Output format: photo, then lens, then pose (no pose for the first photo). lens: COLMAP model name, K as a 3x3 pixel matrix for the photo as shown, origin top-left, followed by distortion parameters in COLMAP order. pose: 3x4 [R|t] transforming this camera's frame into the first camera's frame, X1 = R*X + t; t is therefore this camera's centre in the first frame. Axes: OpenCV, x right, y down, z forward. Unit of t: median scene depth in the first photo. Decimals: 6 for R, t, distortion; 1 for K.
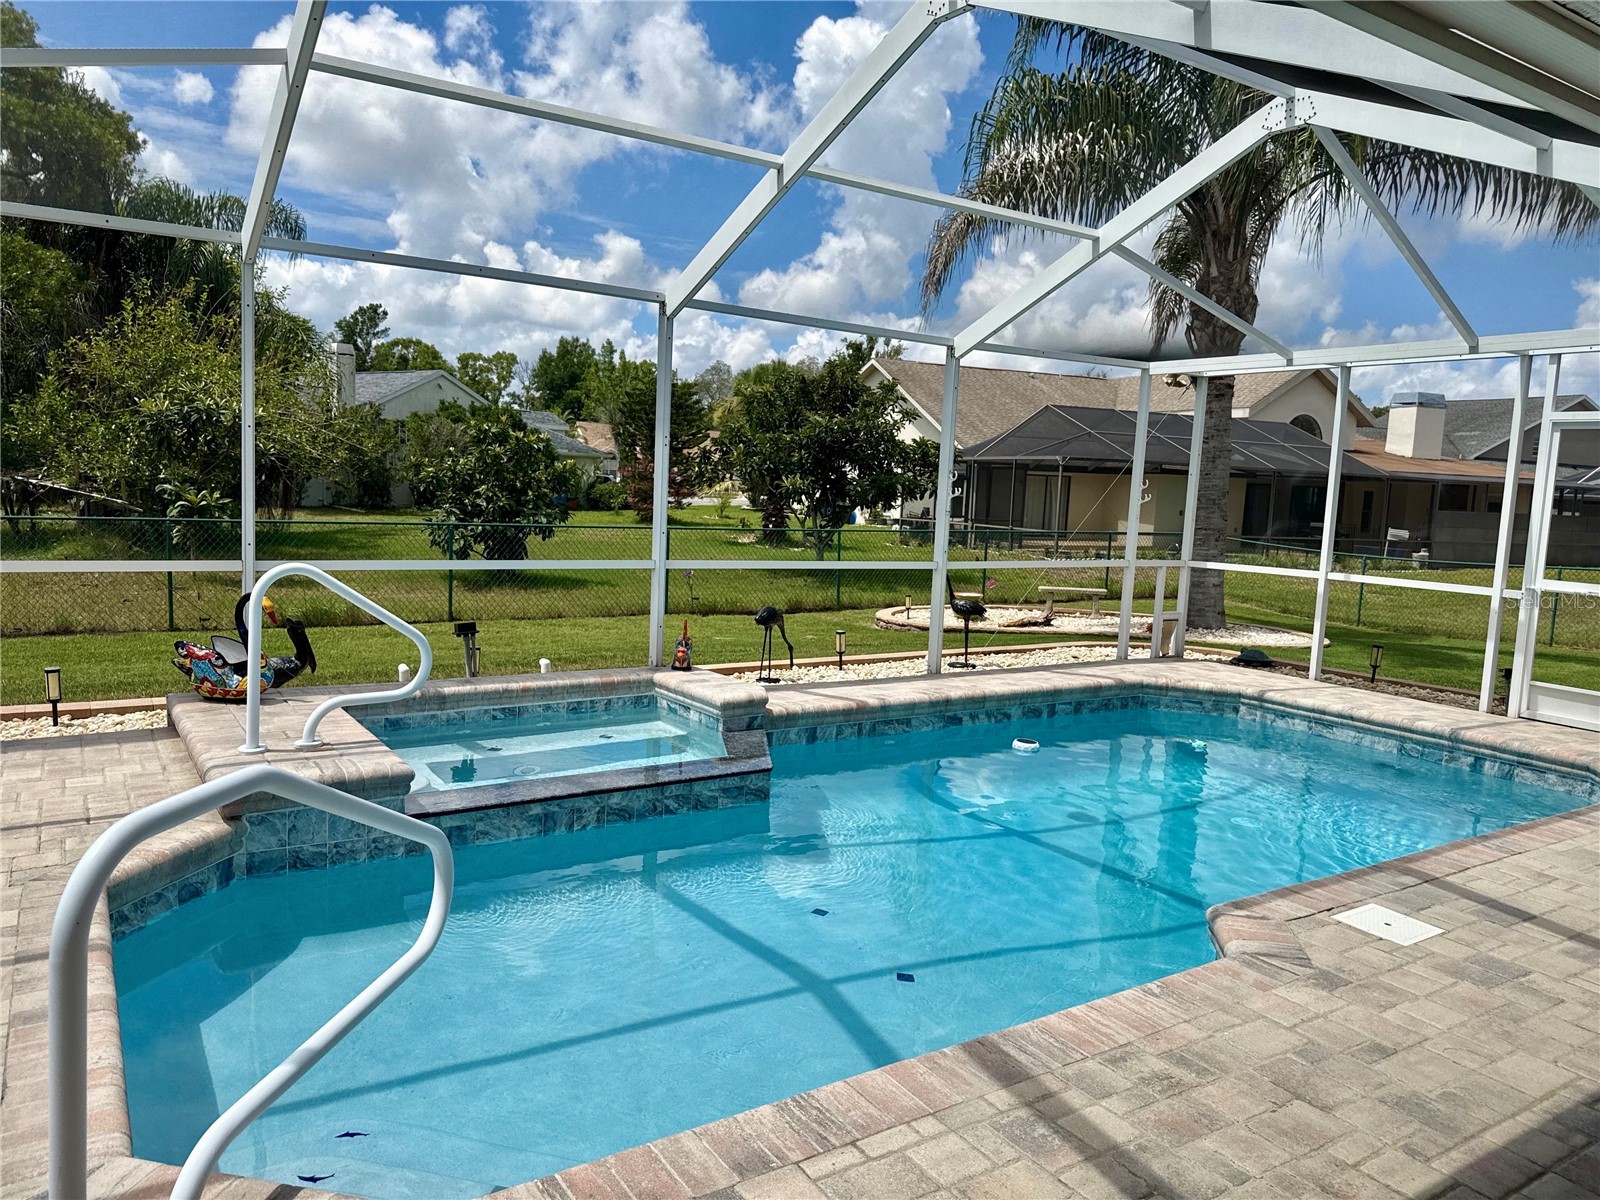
lens RADIAL K [[1121.8, 0, 800.1], [0, 1121.8, 598.9], [0, 0, 1]] dist [0.060841, -0.068842]
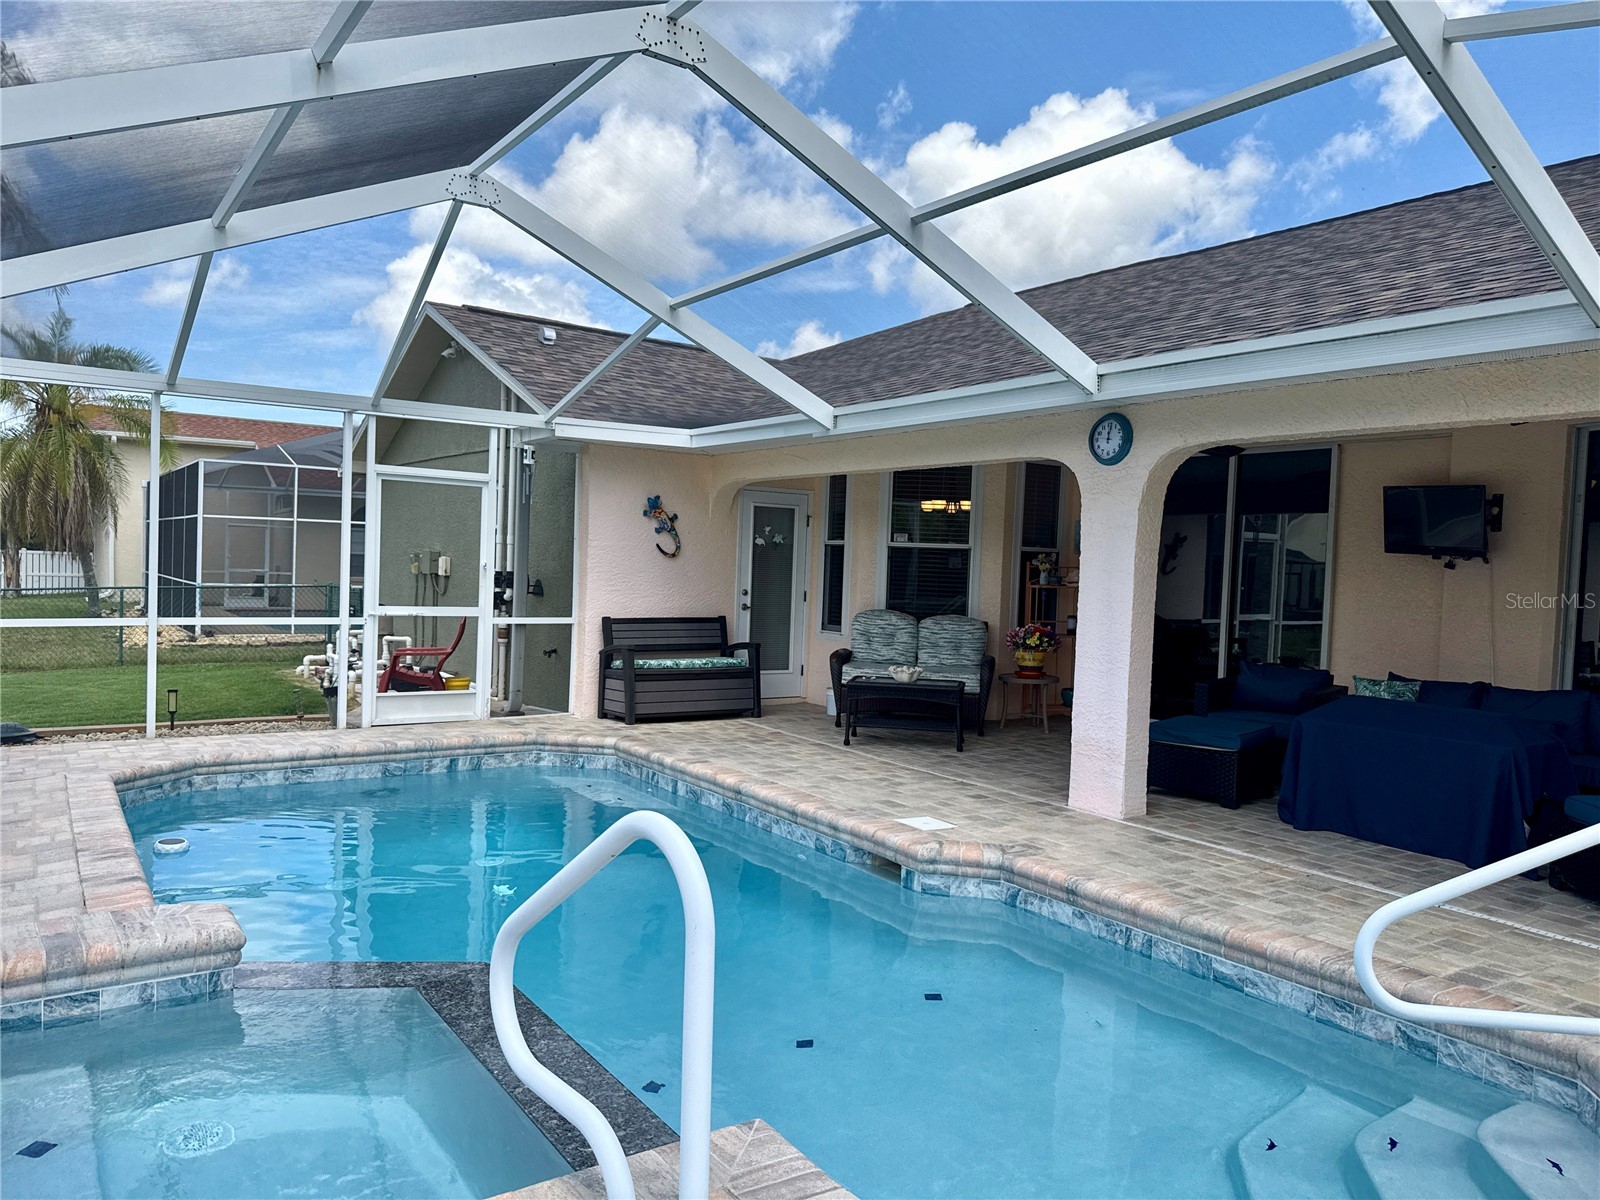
lens RADIAL K [[1118.7, 0, 801.3], [0, 1118.7, 598.8], [0, 0, 1]] dist [0.001612, -0.001951]
pose [[-0.015125, -0.075473, 0.997033, -0.531271], [0.071538, 0.994510, 0.076367, -0.085283], [-0.997323, 0.072481, -0.009642, 0.599369]]
